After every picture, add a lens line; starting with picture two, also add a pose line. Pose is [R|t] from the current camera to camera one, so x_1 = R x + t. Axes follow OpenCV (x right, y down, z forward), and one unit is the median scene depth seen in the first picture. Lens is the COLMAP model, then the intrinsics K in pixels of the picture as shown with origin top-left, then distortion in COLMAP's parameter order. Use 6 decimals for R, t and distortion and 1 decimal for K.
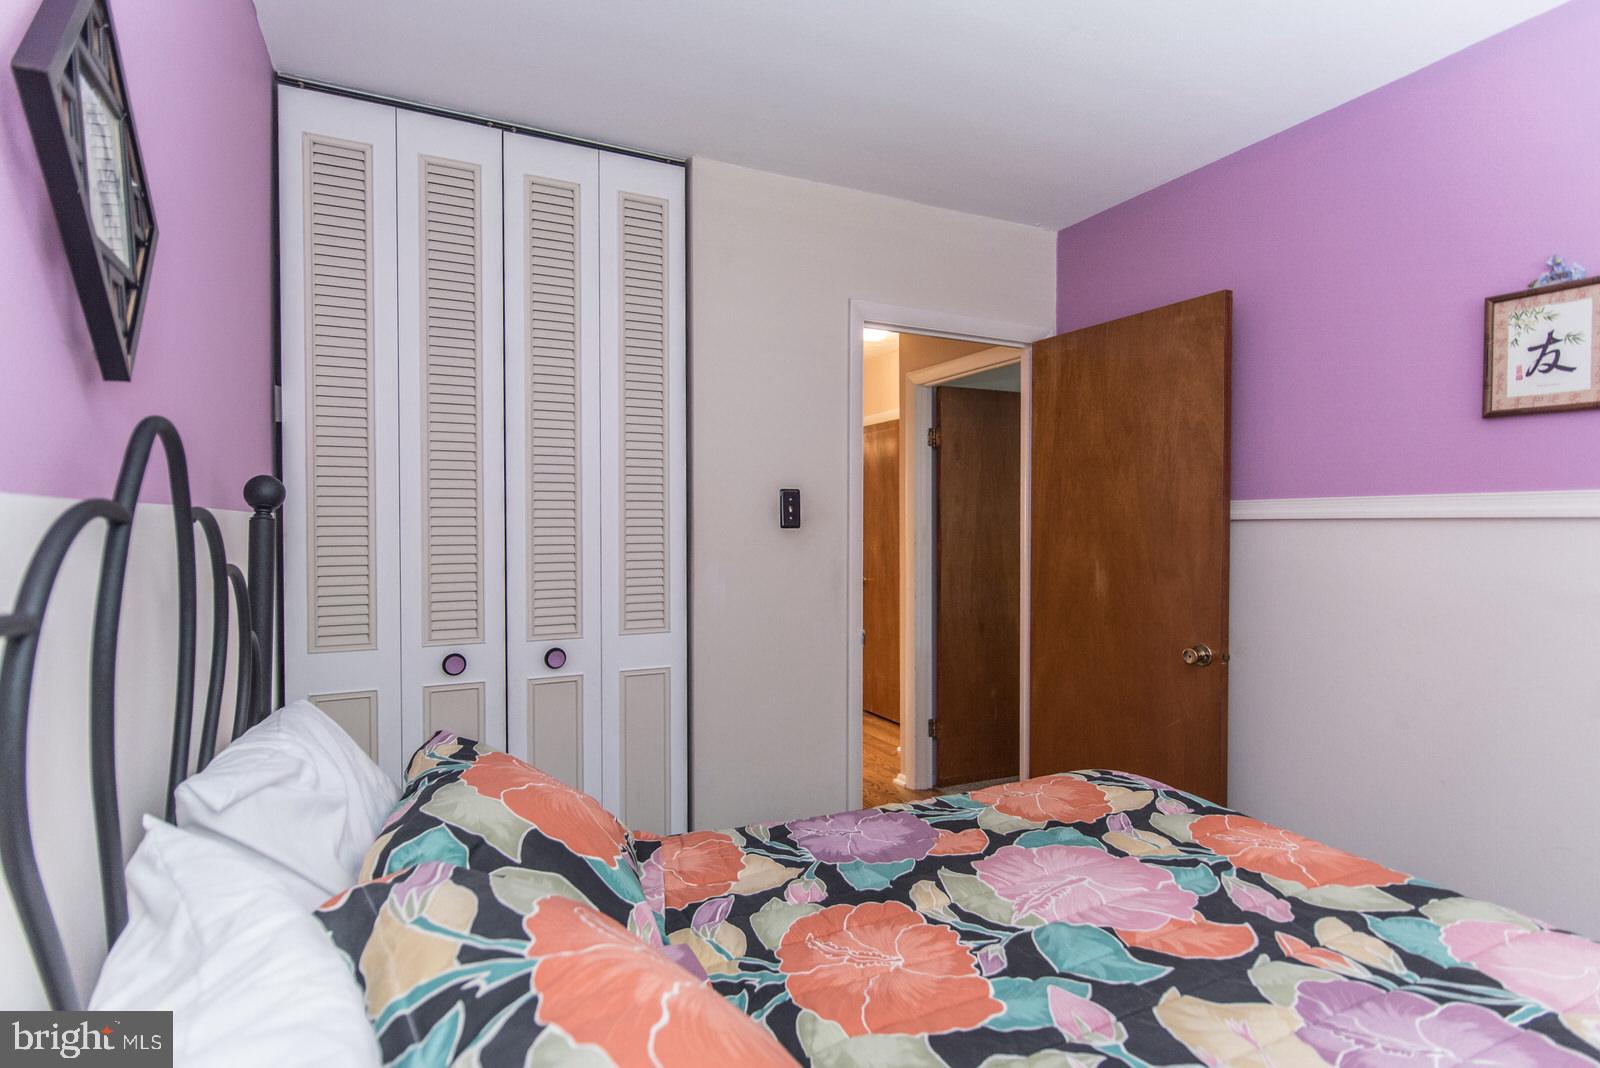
lens RADIAL K [[796.6, 0, 783.7], [0, 796.6, 528.7], [0, 0, 1]] dist [0.003558, 0.000206]
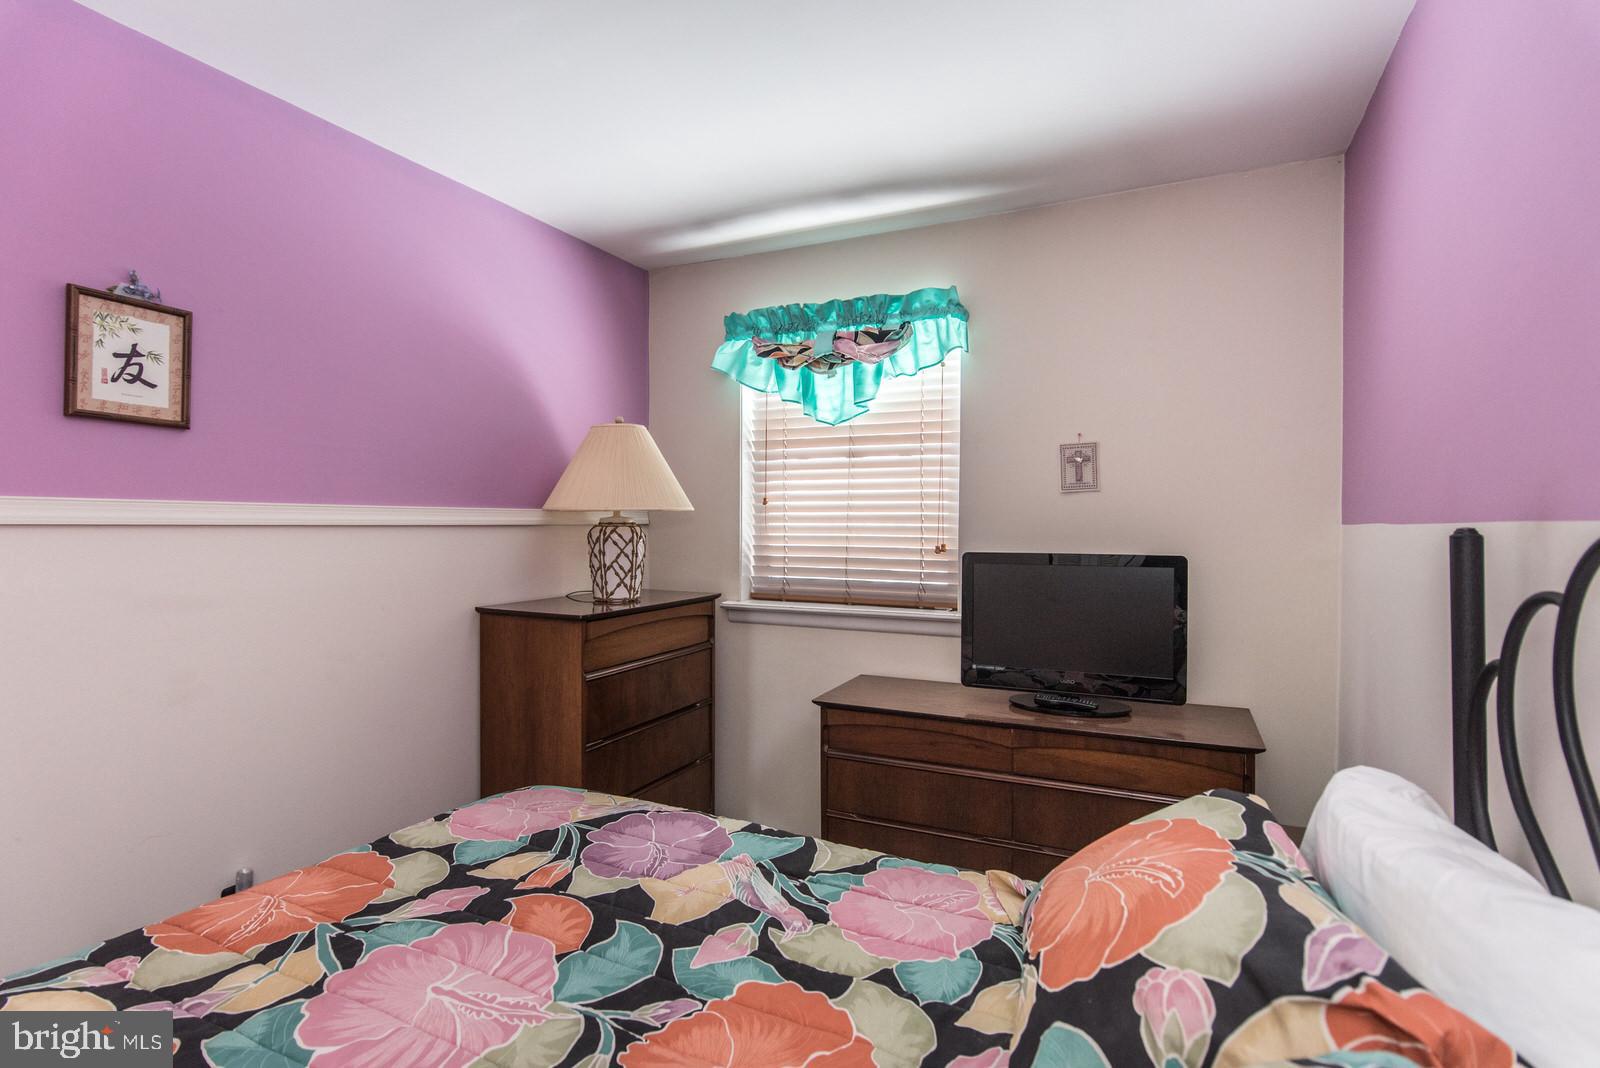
lens RADIAL K [[796.6, 0, 783.7], [0, 796.6, 528.7], [0, 0, 1]] dist [0.003558, 0.000206]
pose [[-0.618766, -0.006154, 0.785551, -0.372720], [0.002932, 0.999944, 0.010143, -0.017443], [-0.785570, 0.008579, -0.618713, 1.001597]]
